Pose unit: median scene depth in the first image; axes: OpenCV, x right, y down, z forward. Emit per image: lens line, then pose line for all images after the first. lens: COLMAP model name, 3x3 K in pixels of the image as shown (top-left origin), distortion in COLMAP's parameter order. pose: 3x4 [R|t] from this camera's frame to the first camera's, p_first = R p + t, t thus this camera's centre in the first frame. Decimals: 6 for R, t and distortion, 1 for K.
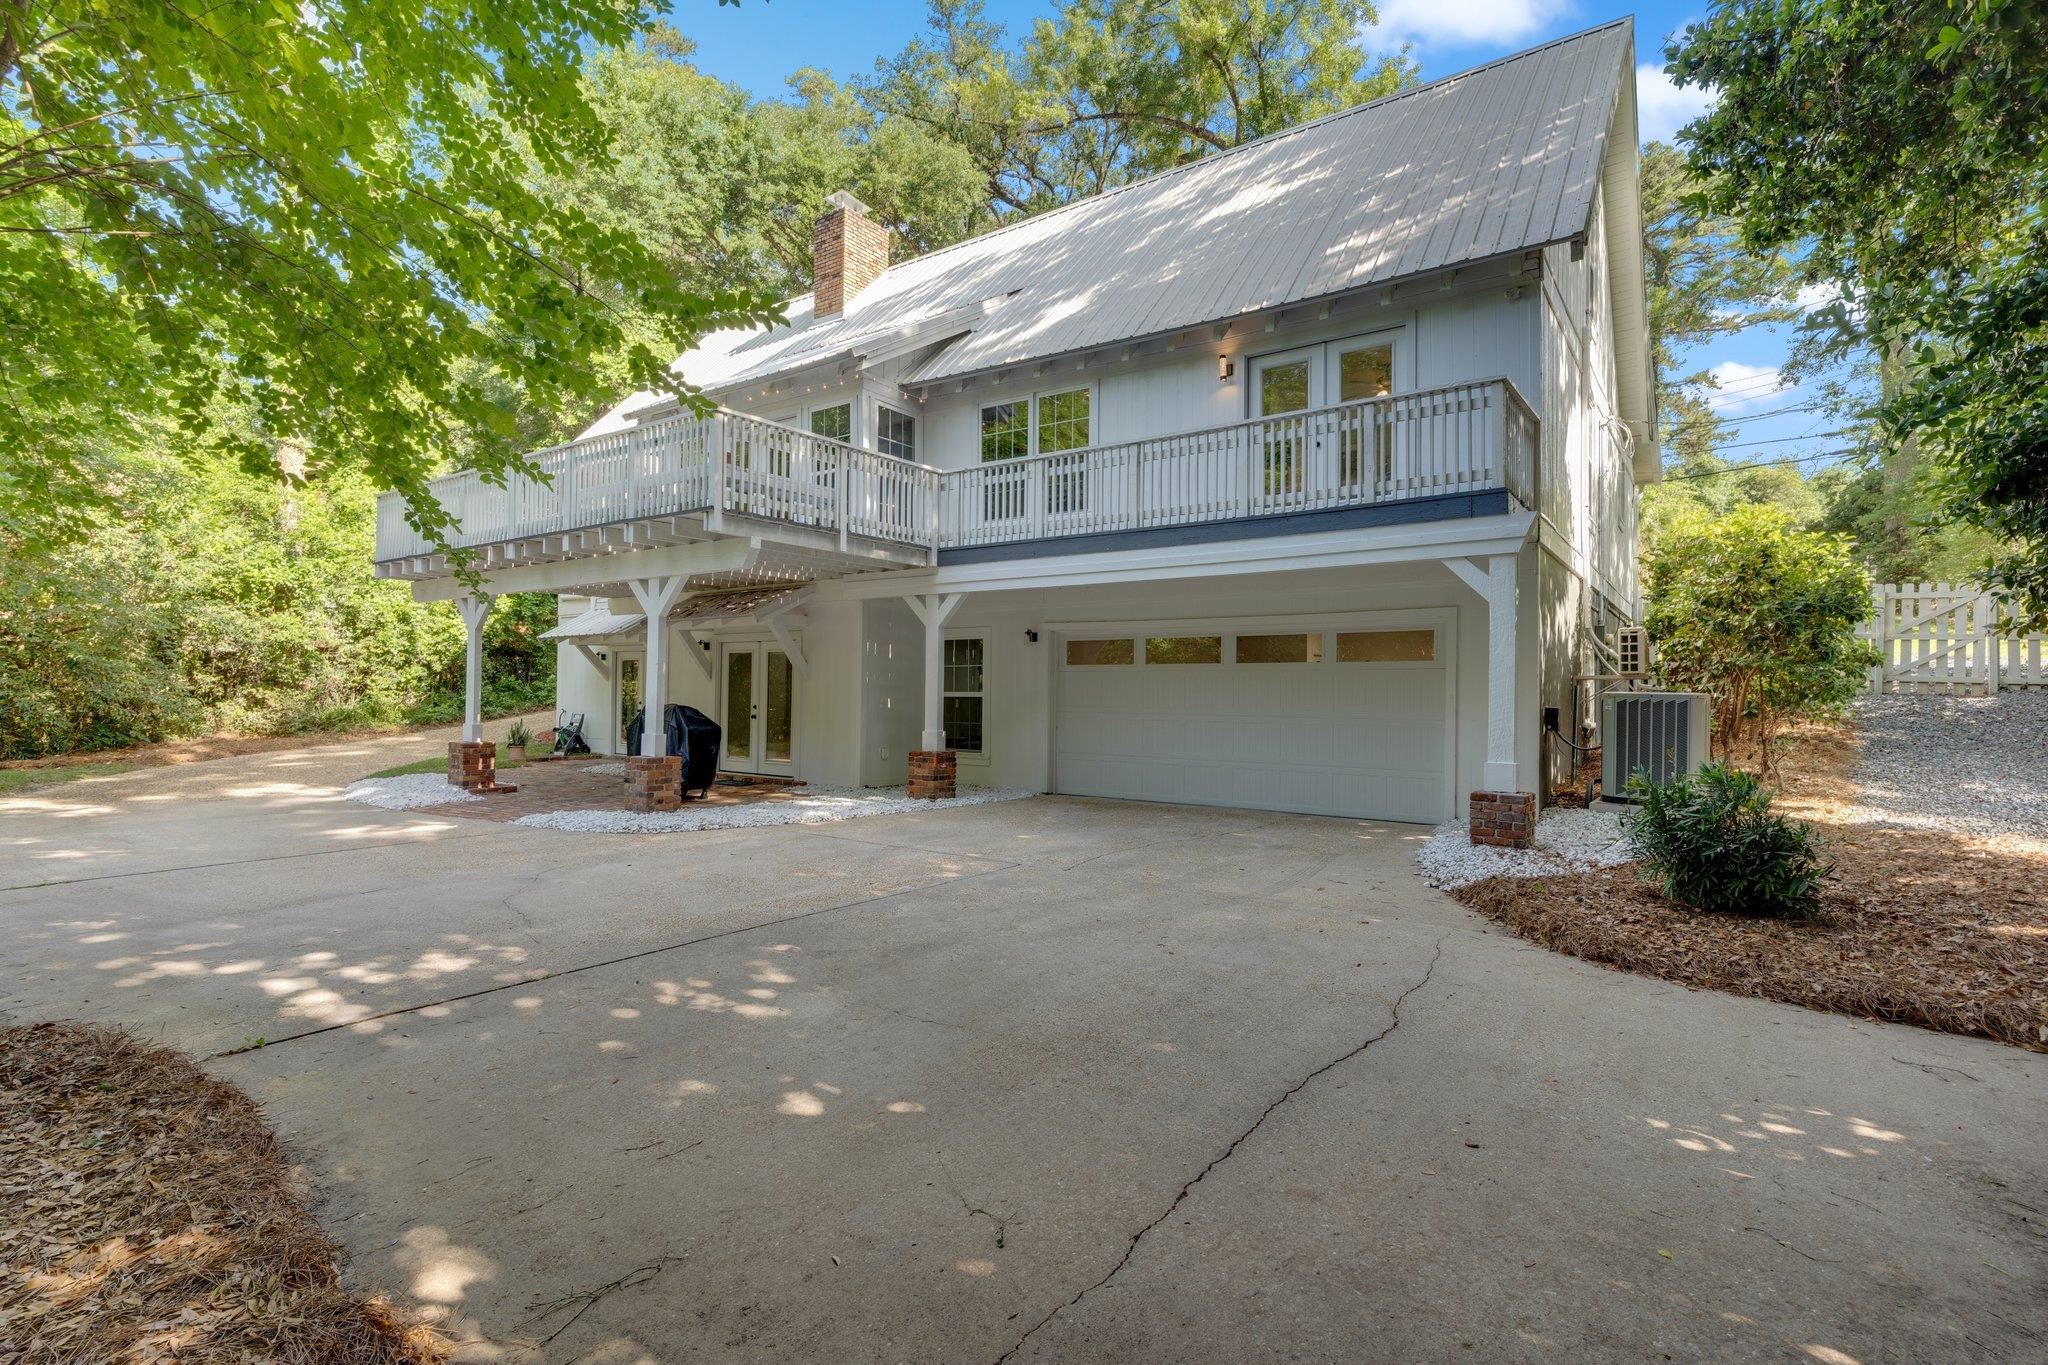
lens RADIAL K [[980.8, 0, 1023.2], [0, 980.8, 685.4], [0, 0, 1]] dist [-0.005114, -0.000095]
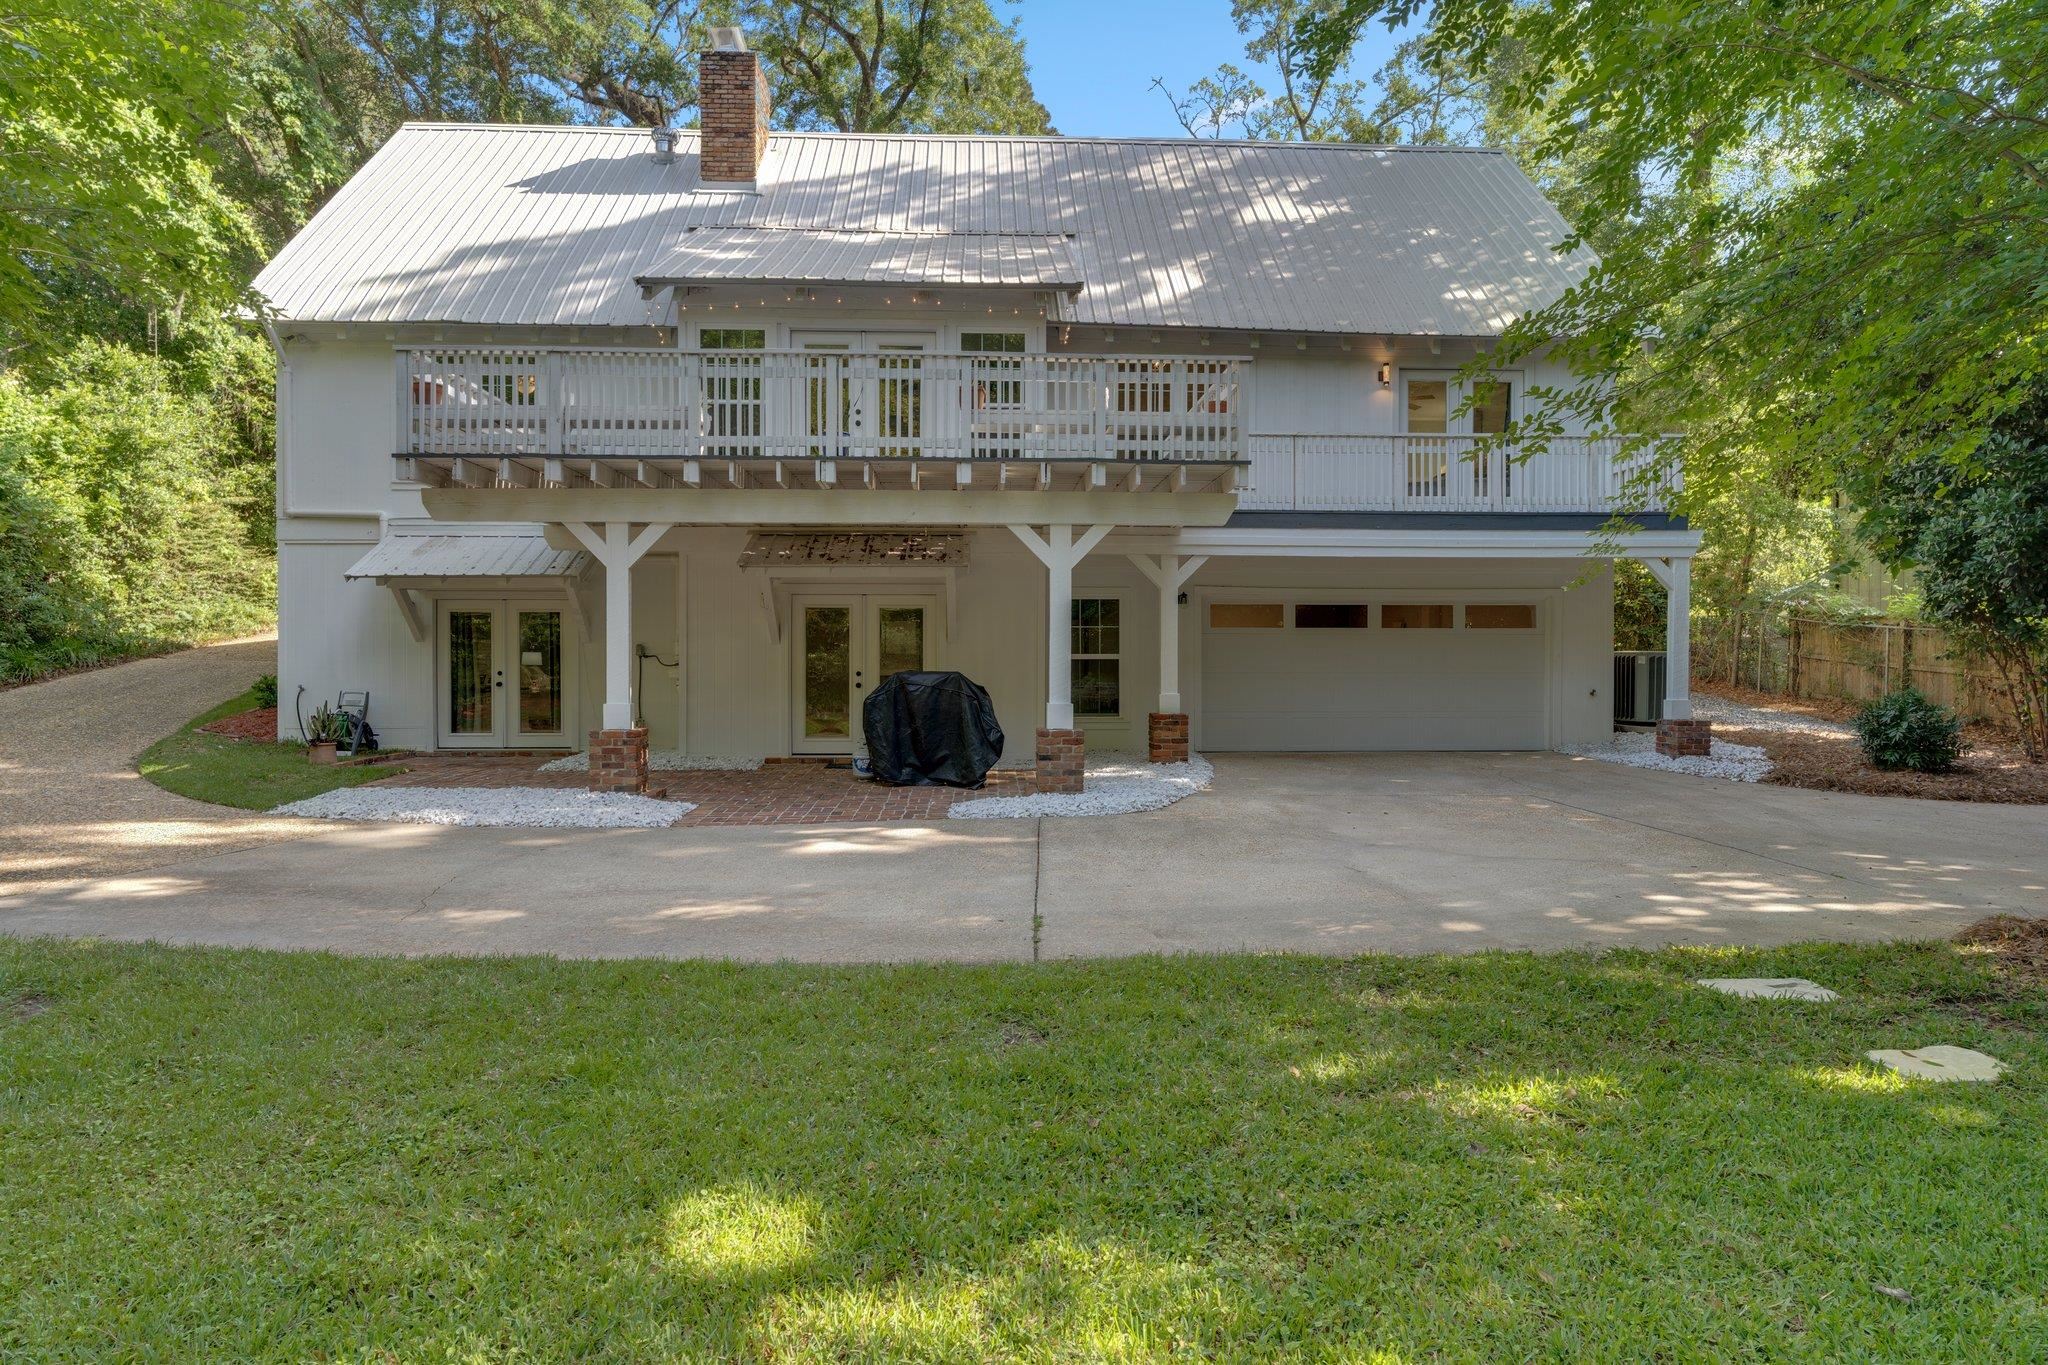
lens RADIAL K [[1202.0, 0, 1025.0], [0, 1202.0, 681.0], [0, 0, 1]] dist [0.006860, 0.000702]
pose [[0.777228, -0.015093, 0.629038, -0.960607], [0.003069, 0.999791, 0.020196, 0.010312], [-0.629211, -0.013766, 0.777112, 0.134242]]
